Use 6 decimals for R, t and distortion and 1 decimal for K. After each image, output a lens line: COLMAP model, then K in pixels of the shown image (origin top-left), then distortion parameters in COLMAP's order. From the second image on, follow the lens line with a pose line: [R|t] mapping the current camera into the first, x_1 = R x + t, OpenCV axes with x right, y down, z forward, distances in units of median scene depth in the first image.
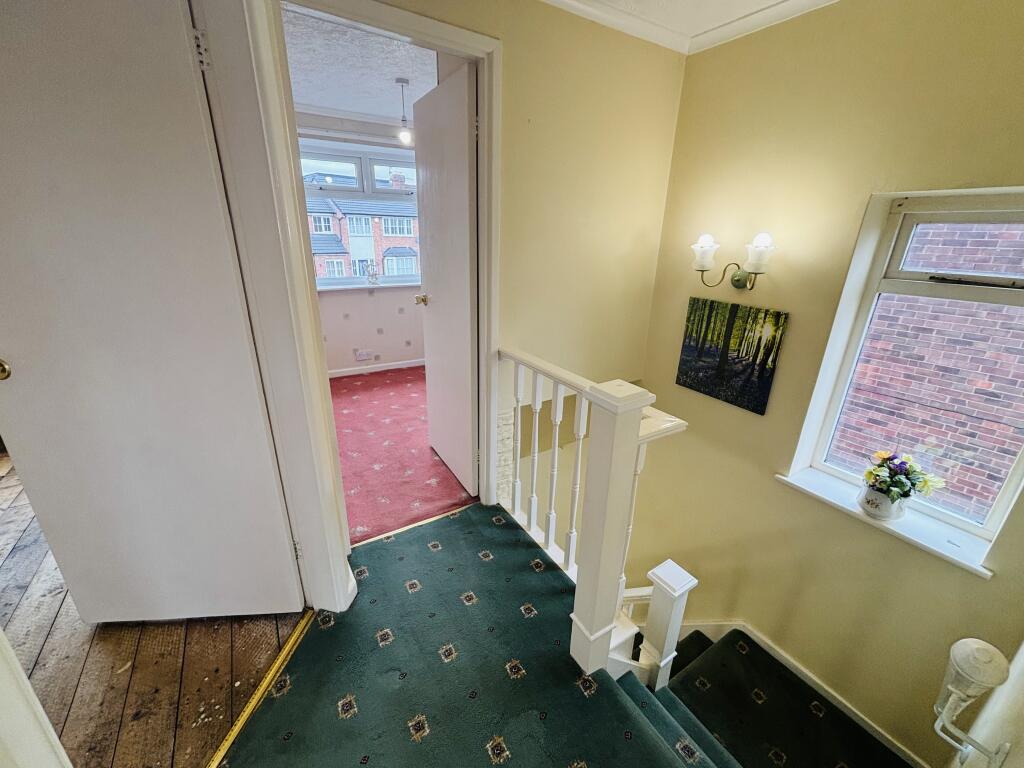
lens RADIAL K [[416.3, 0, 512.3], [0, 416.3, 381.7], [0, 0, 1]] dist [-0.000681, 0.000072]
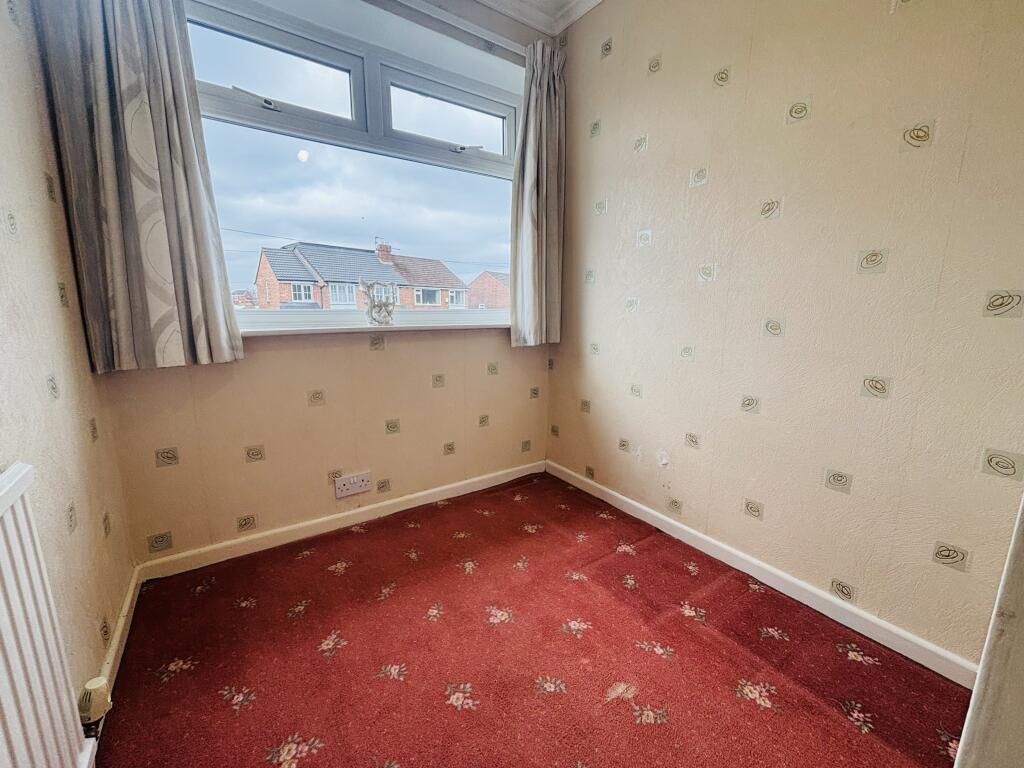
lens RADIAL K [[416.3, 0, 512.3], [0, 416.3, 381.3], [0, 0, 1]] dist [-0.000681, 0.000072]
pose [[0.998602, -0.019664, 0.049073, -0.062266], [0.027395, 0.986374, -0.162222, -0.027996], [-0.045215, 0.163339, 0.985533, 0.161825]]
